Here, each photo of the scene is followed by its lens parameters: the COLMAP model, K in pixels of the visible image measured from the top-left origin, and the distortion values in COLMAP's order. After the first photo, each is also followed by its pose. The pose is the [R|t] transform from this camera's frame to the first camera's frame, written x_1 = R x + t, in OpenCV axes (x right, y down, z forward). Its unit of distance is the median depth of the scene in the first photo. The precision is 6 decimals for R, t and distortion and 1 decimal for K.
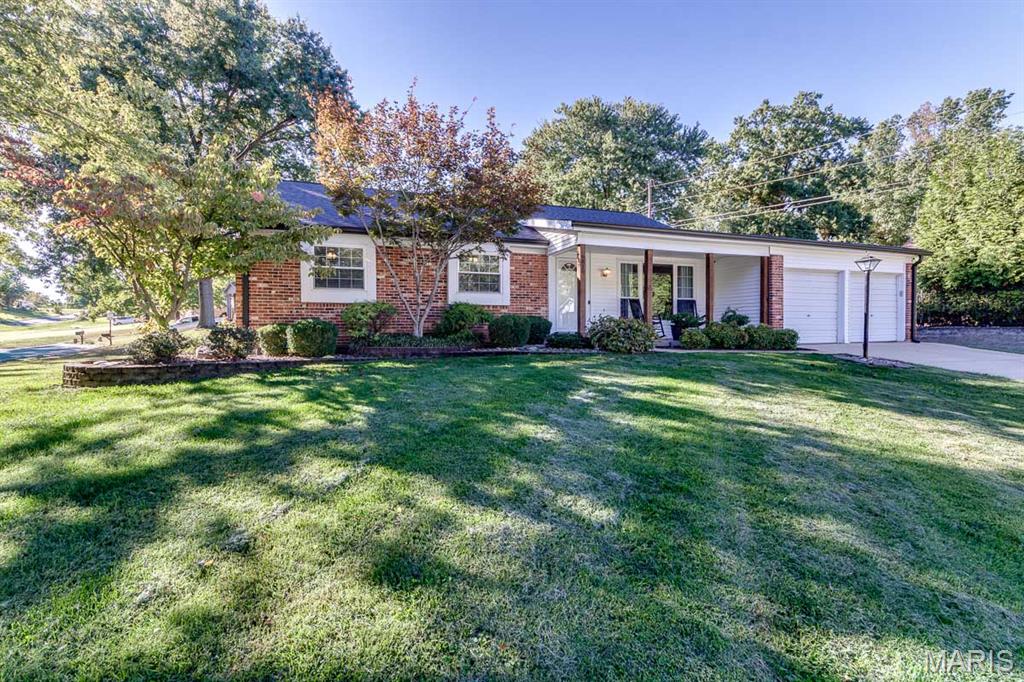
lens RADIAL K [[415.8, 0, 512.0], [0, 415.8, 341.0], [0, 0, 1]] dist [-0.013038, 0.006863]
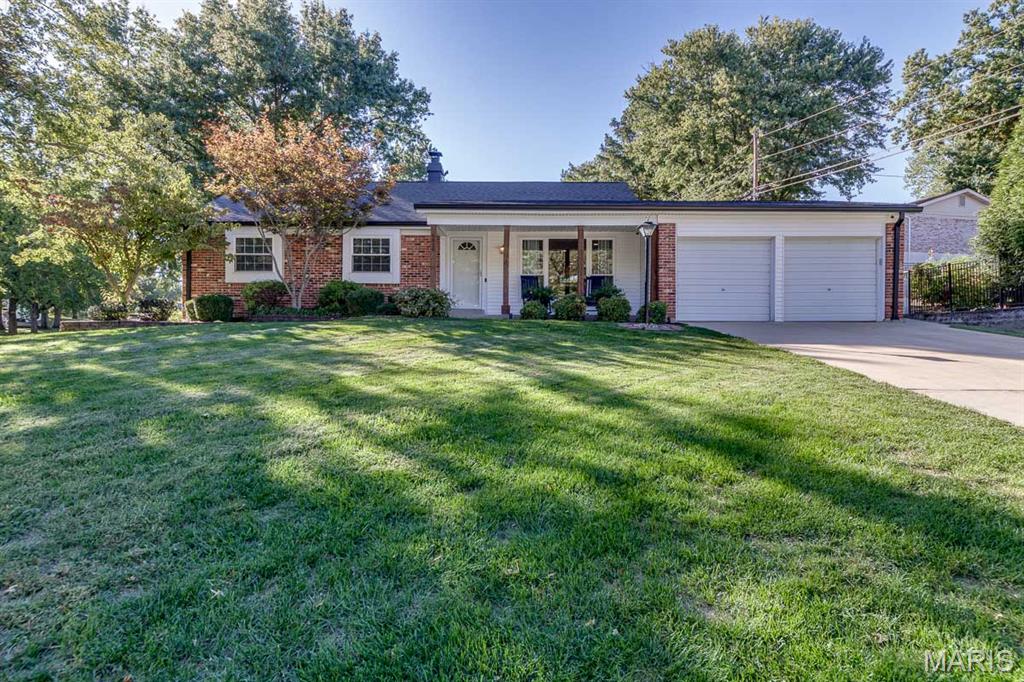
lens RADIAL K [[525.4, 0, 512.0], [0, 525.4, 341.0], [0, 0, 1]] dist [-0.003530, 0.000268]
pose [[0.952332, 0.013961, -0.304743, 0.618019], [-0.016330, 0.999853, -0.005226, 0.059678], [0.304625, 0.009954, 0.952420, -0.195042]]
